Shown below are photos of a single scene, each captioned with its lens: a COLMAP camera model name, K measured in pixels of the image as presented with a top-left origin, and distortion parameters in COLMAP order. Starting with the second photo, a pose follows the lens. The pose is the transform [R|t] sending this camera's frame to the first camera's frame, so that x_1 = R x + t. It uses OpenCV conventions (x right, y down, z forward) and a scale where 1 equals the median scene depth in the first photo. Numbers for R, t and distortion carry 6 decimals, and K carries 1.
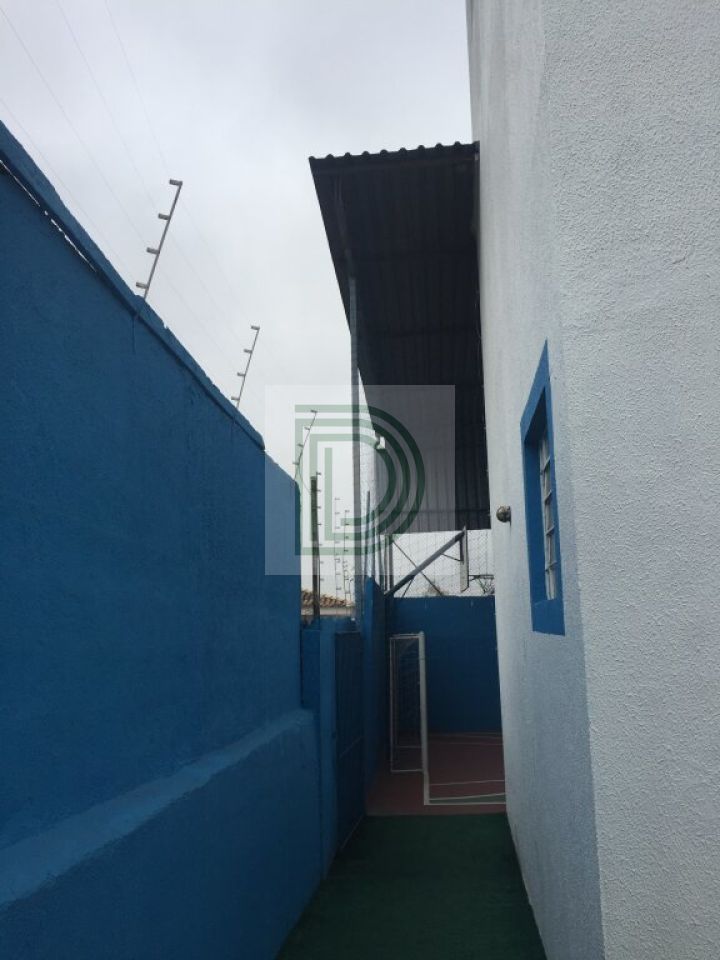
lens RADIAL K [[791.3, 0, 364.1], [0, 791.3, 479.7], [0, 0, 1]] dist [0.078081, -0.101298]
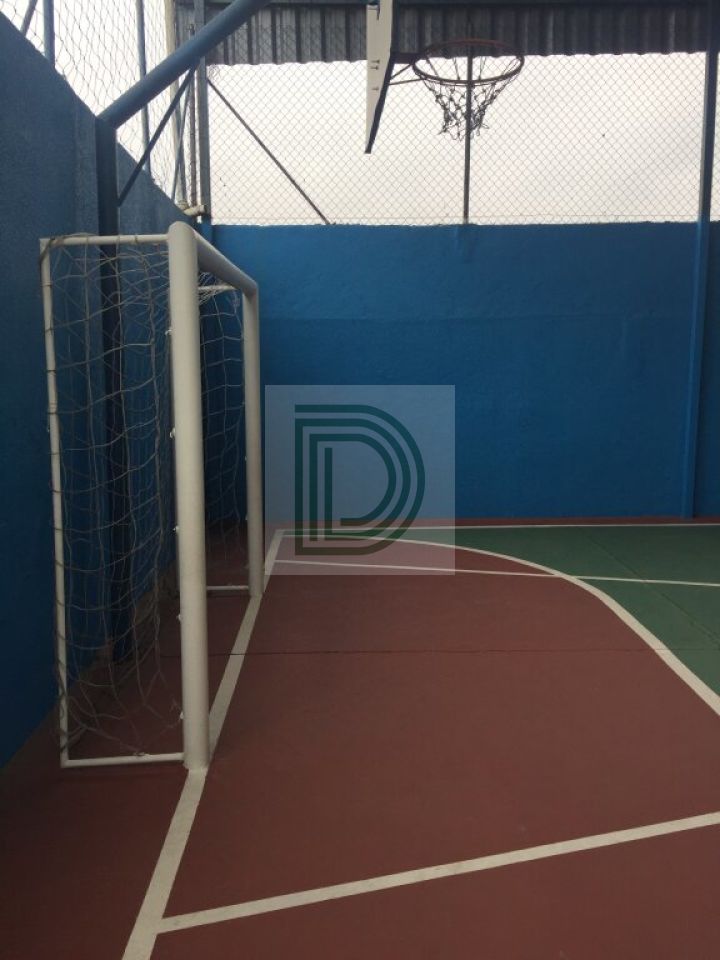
lens RADIAL K [[791.3, 0, 359.3], [0, 791.3, 482.4], [0, 0, 1]] dist [0.078081, -0.101298]
pose [[0.996253, -0.006743, 0.086229, 0.360428], [-0.021821, 0.945110, 0.326022, 0.646558], [-0.083695, -0.326682, 0.941421, 2.605710]]
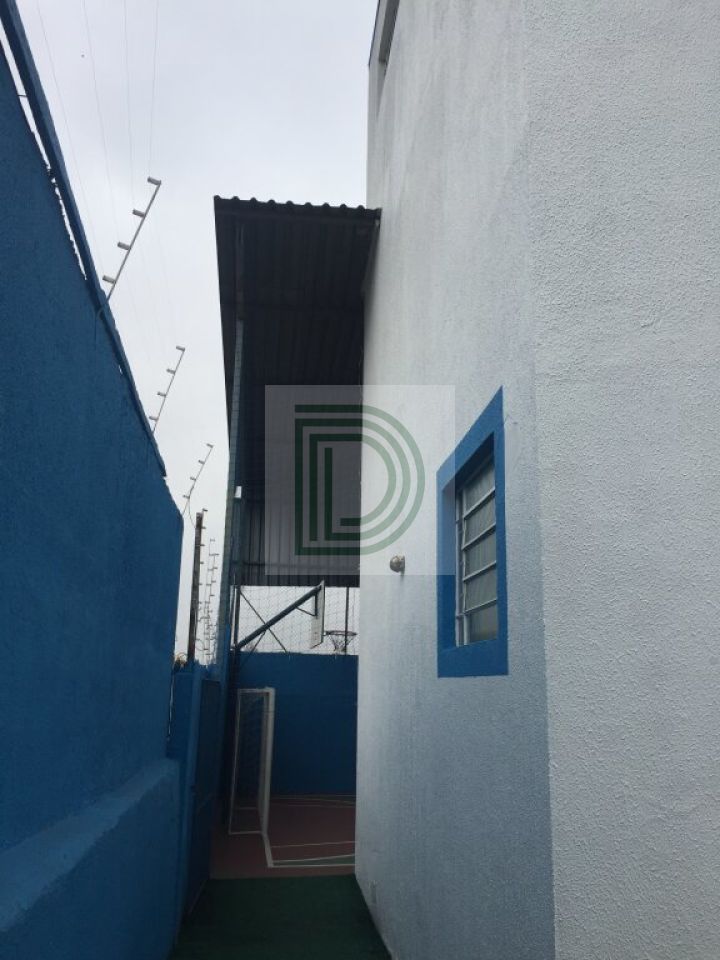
lens RADIAL K [[791.3, 0, 353.2], [0, 791.3, 485.0], [0, 0, 1]] dist [0.078081, -0.101298]
pose [[0.976256, 0.092994, 0.195643, -0.157933], [-0.079094, 0.993833, -0.077712, 0.048170], [-0.201663, 0.060393, 0.977591, 0.032359]]
